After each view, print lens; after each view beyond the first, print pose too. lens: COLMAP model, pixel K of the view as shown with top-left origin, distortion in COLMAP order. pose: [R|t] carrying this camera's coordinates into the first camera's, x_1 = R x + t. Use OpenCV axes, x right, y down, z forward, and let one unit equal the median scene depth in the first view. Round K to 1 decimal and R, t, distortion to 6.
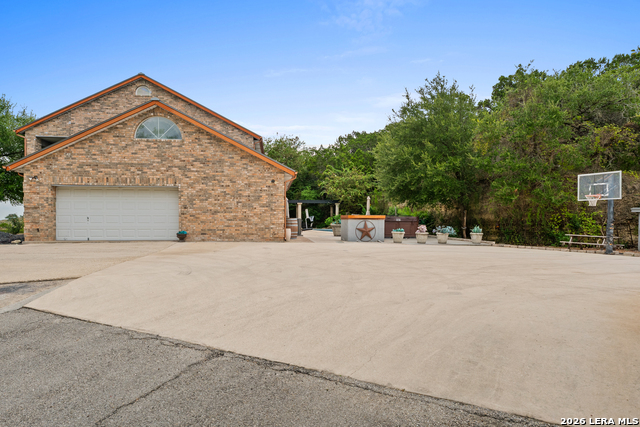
lens RADIAL K [[389.1, 0, 307.8], [0, 389.1, 229.0], [0, 0, 1]] dist [0.002868, 0.001674]
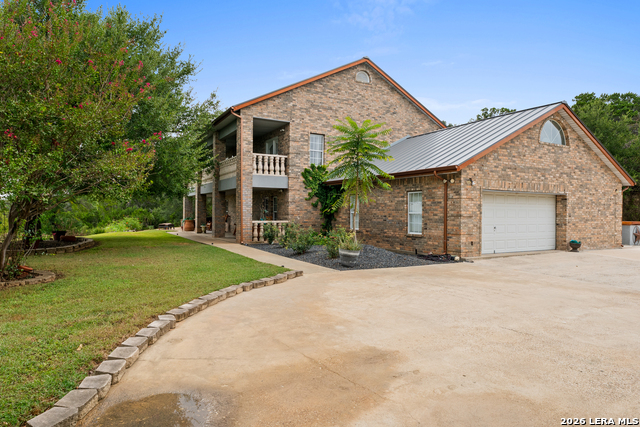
lens RADIAL K [[389.1, 0, 319.6], [0, 389.1, 212.9], [0, 0, 1]] dist [0.002868, 0.001674]
pose [[0.925295, 0.004937, 0.379217, -1.239723], [0.002657, 0.999806, -0.019499, -0.044490], [-0.379239, 0.019049, 0.925102, 0.335164]]
